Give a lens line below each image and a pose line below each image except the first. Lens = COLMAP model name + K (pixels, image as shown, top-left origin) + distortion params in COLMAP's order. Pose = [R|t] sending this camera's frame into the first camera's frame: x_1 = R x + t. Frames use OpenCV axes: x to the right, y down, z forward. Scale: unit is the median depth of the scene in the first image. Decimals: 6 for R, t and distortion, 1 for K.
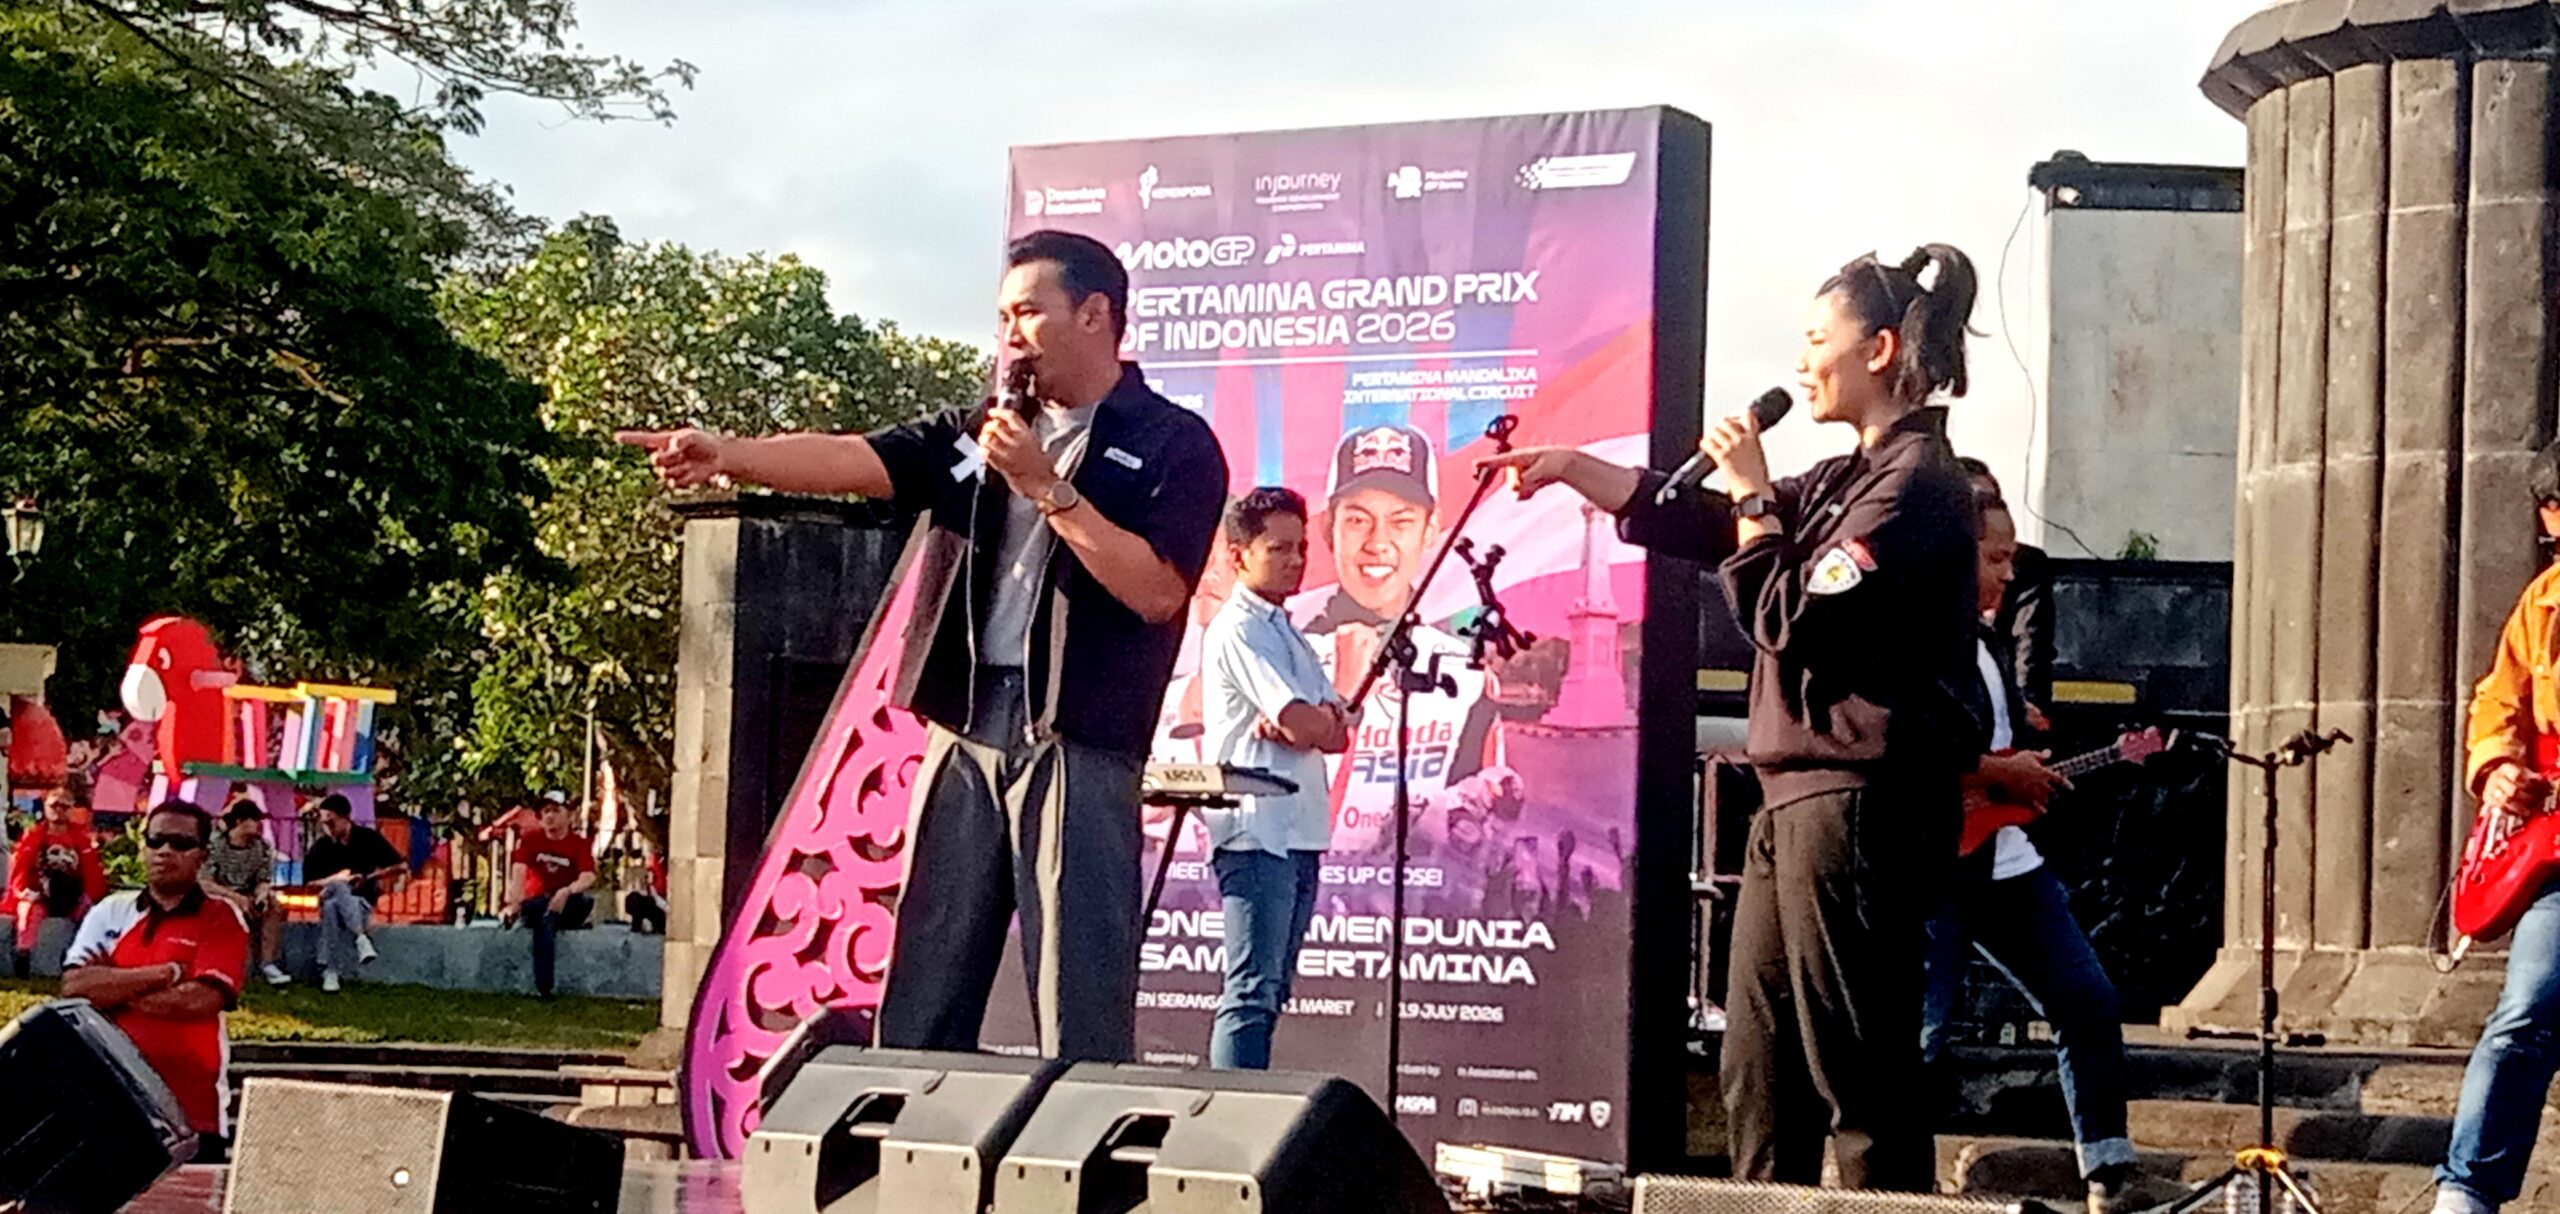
lens RADIAL K [[5250.4, 0, 1230.7], [0, 5250.4, 578.4], [0, 0, 1]] dist [0.068769, 0.000000]
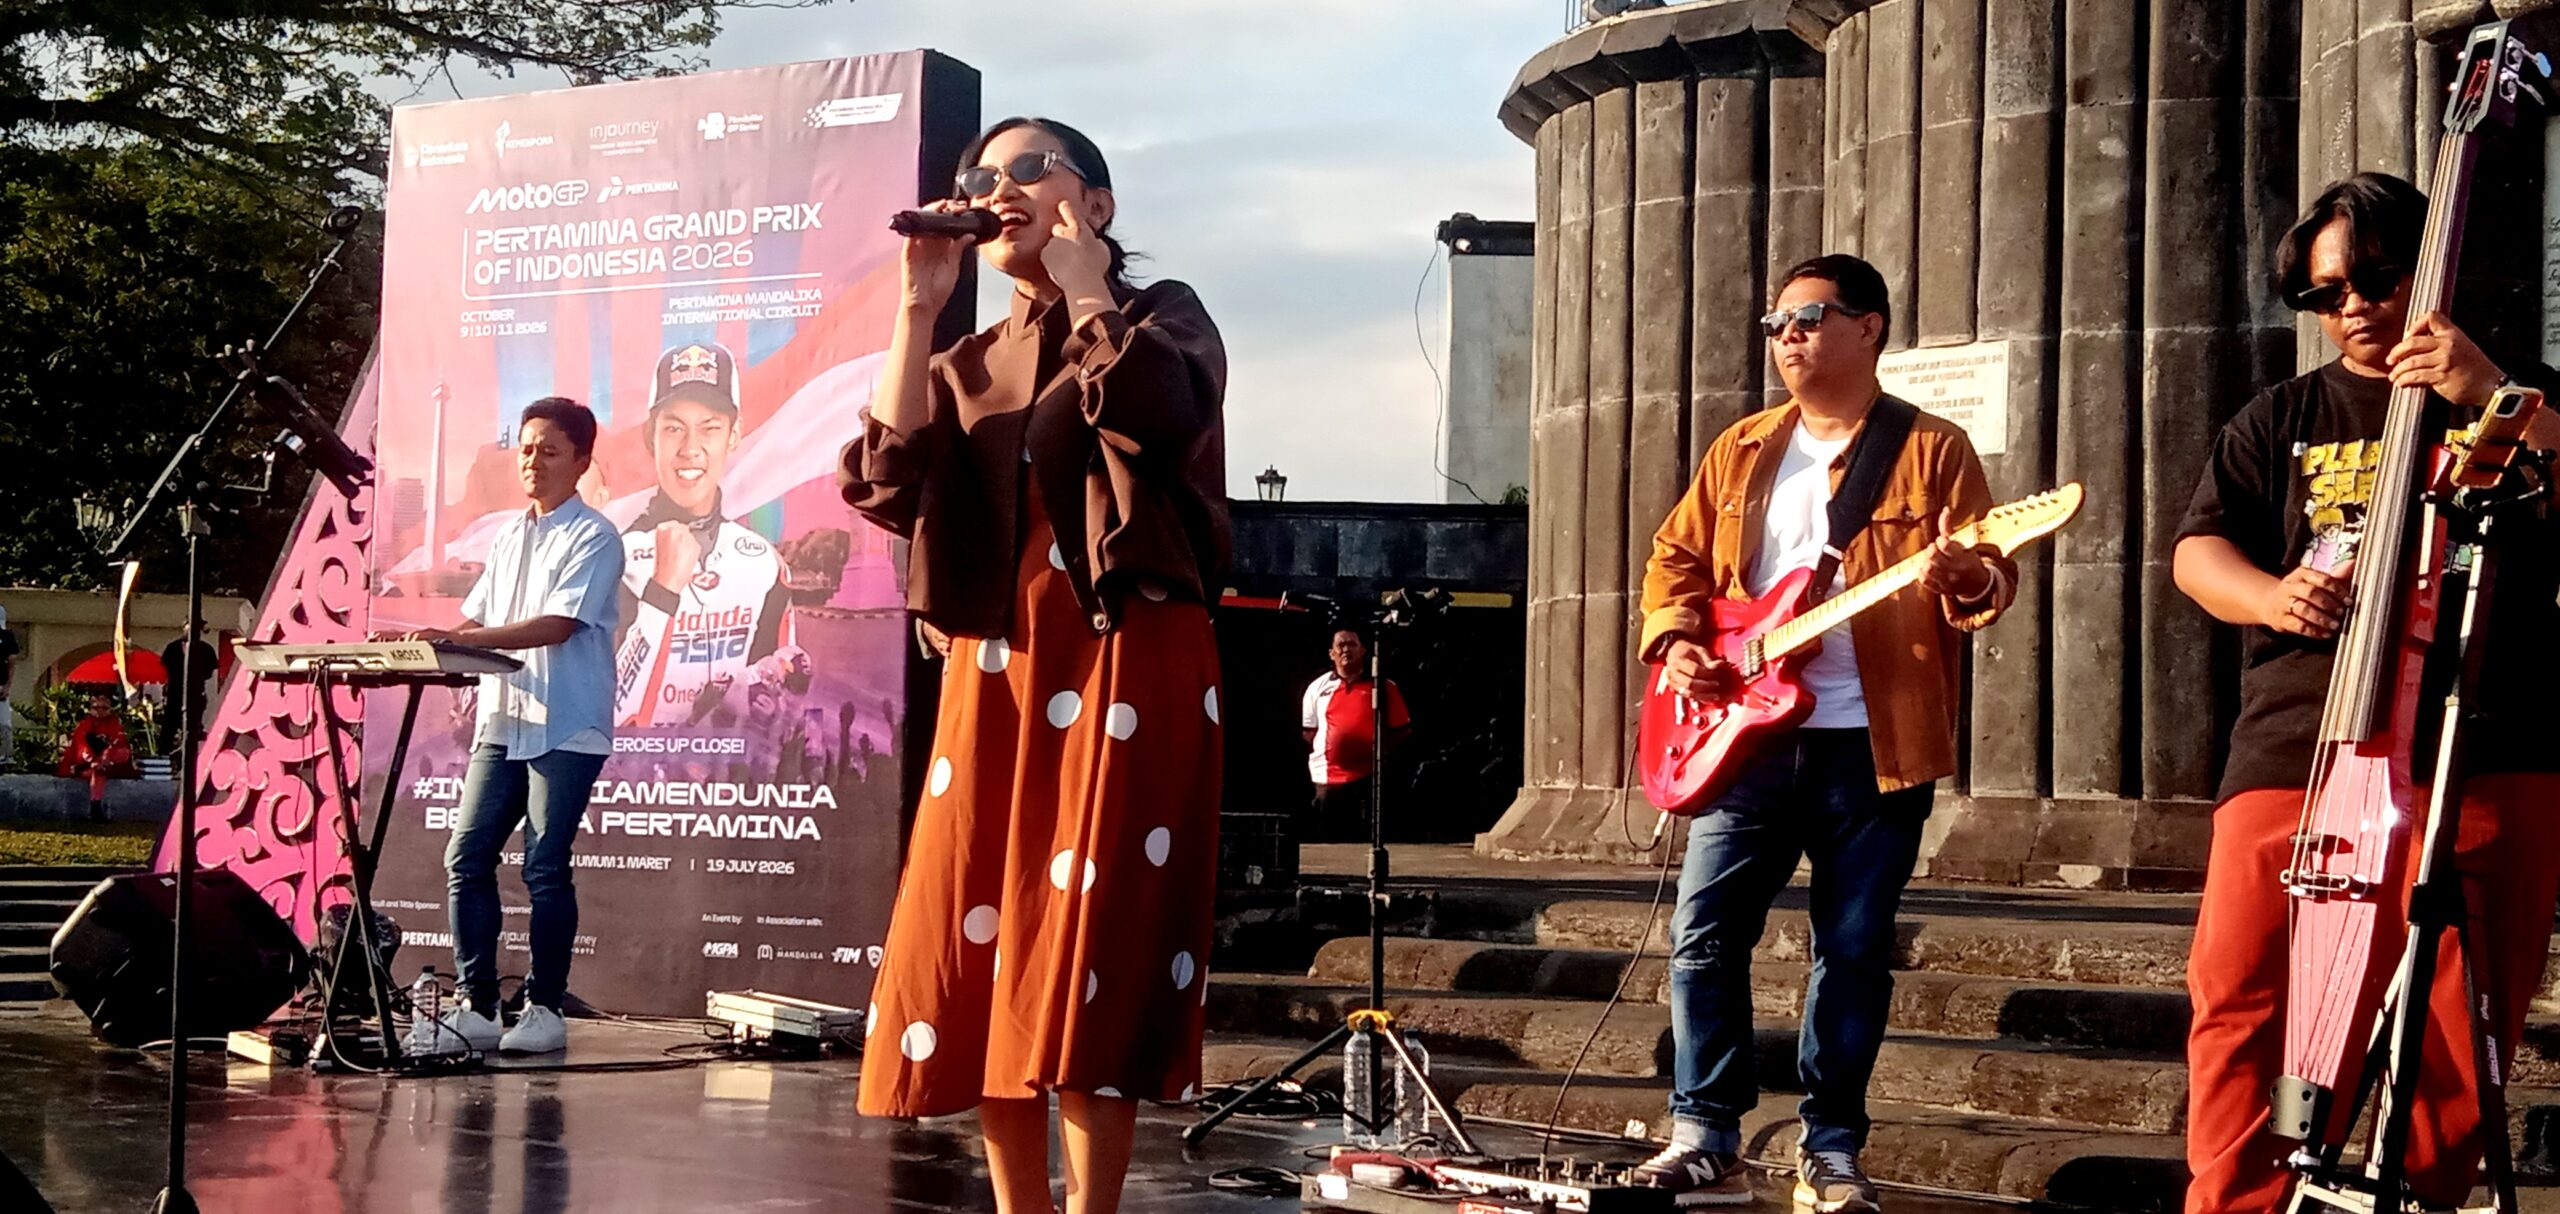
lens RADIAL K [[3252.8, 0, 1273.4], [0, 3252.8, 609.0], [0, 0, 1]] dist [0.056743, 0.000000]
pose [[0.997614, -0.011790, 0.068026, 0.103517], [0.010563, 0.999776, 0.018365, 0.015872], [-0.068227, -0.017603, 0.997515, 0.294300]]
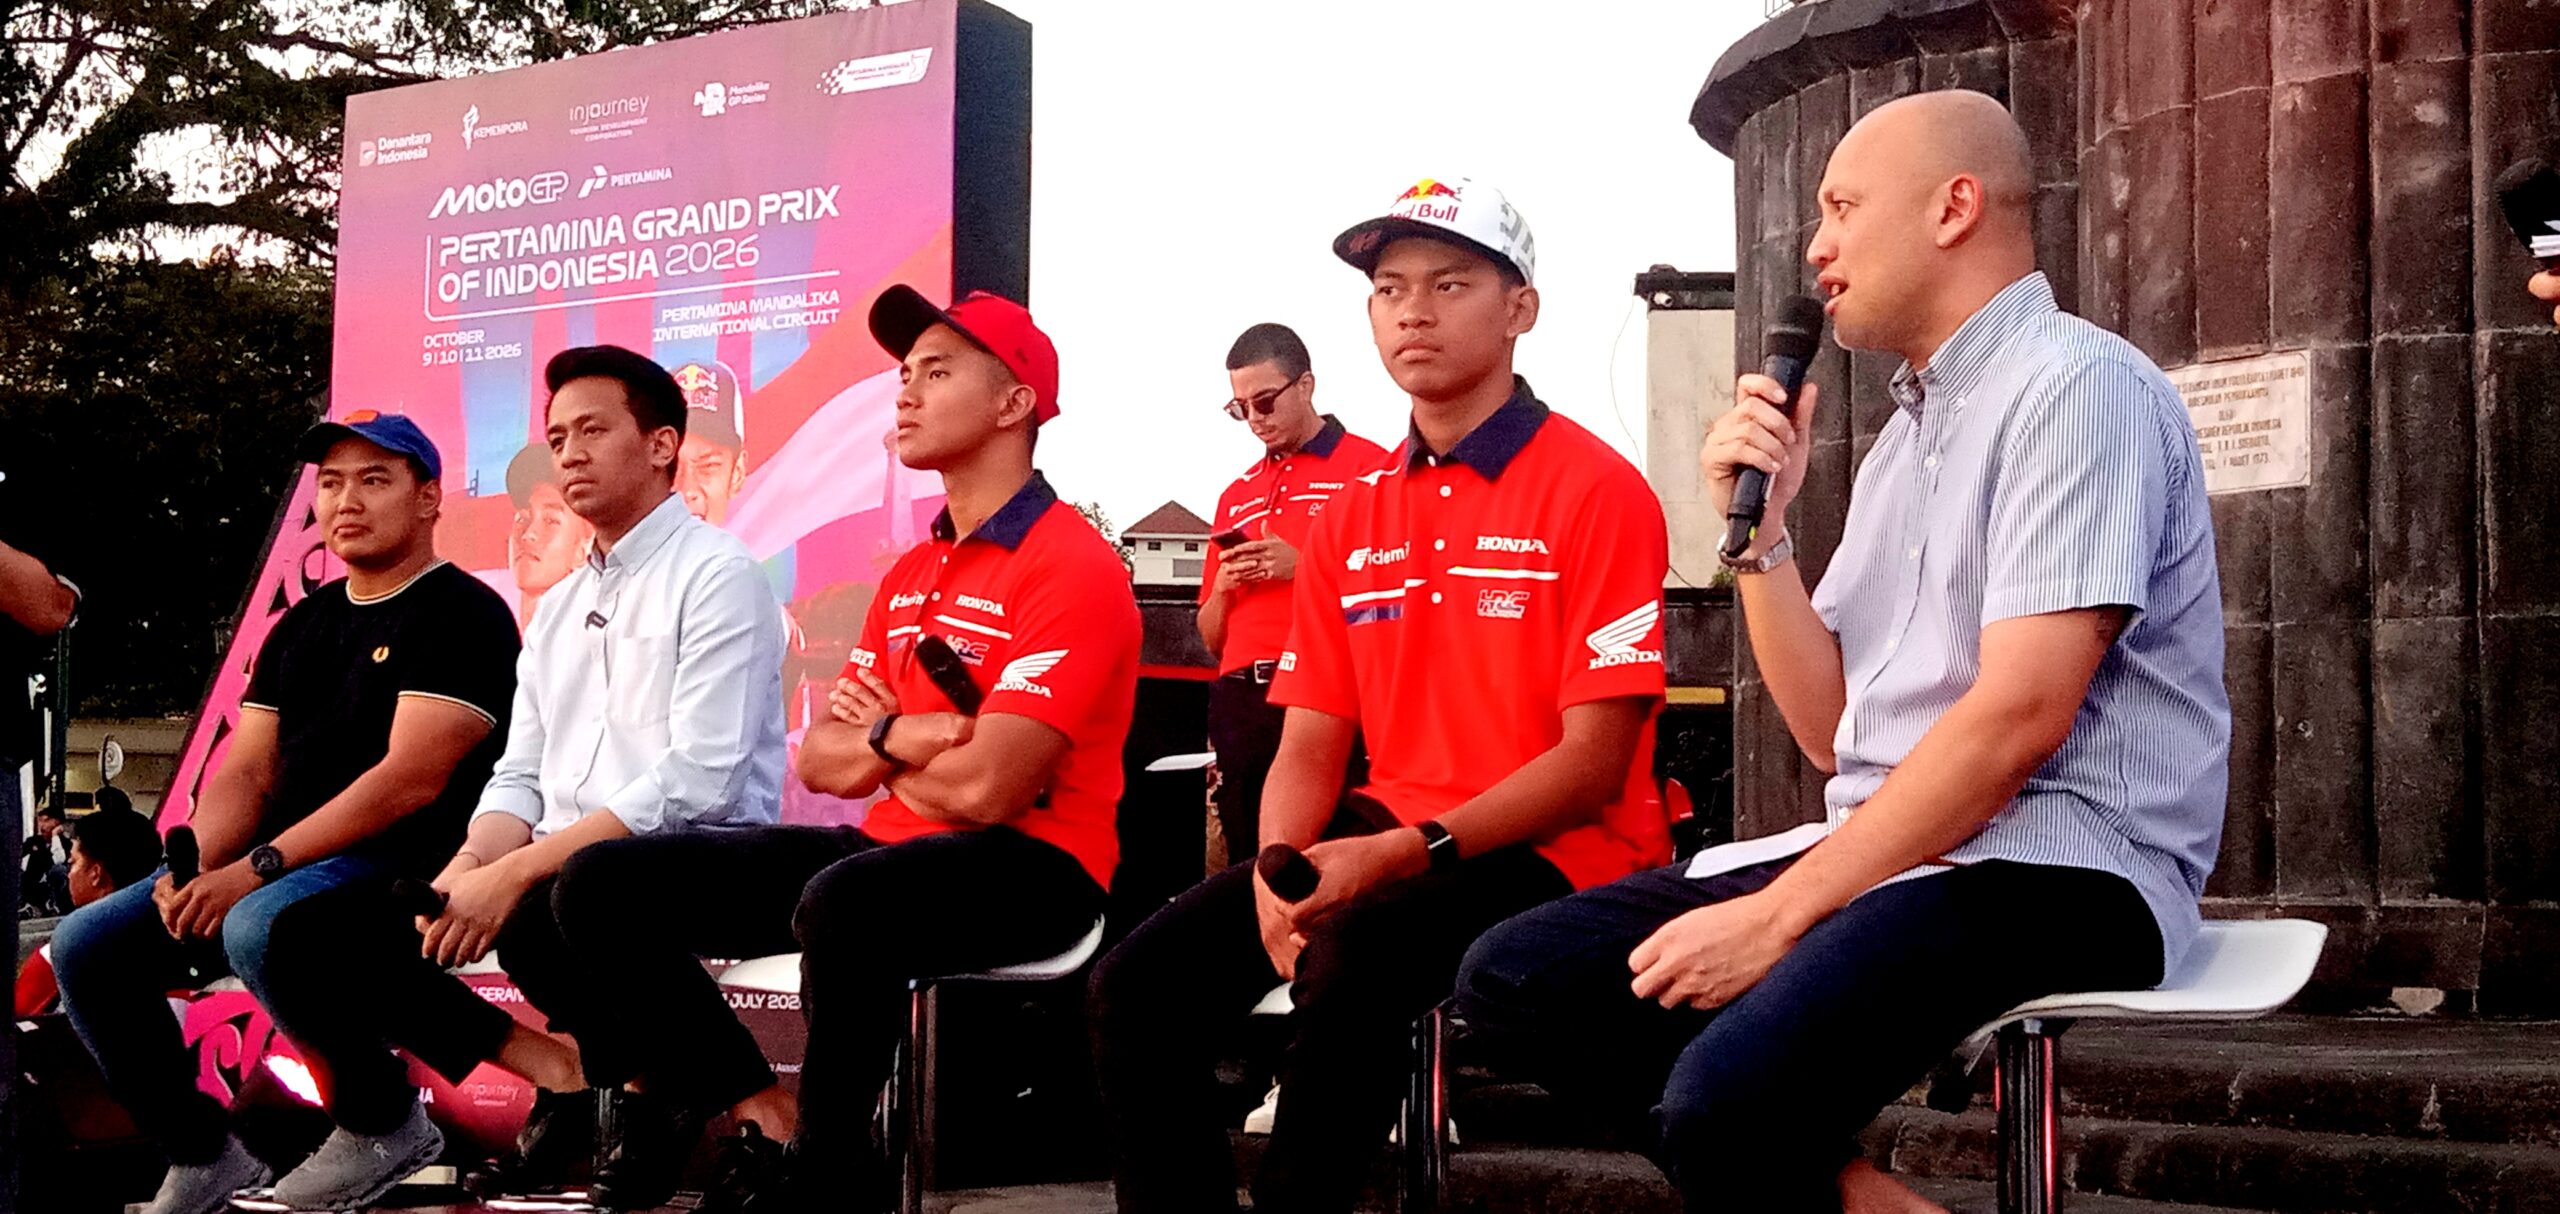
lens RADIAL K [[3429.7, 0, 1278.5], [0, 3429.7, 599.7], [0, 0, 1]] dist [0.032868, 0.000000]
pose [[0.999646, -0.024834, 0.009524, 0.123932], [0.025017, 0.999495, -0.019590, 0.026210], [-0.009033, 0.019822, 0.999763, 0.397148]]
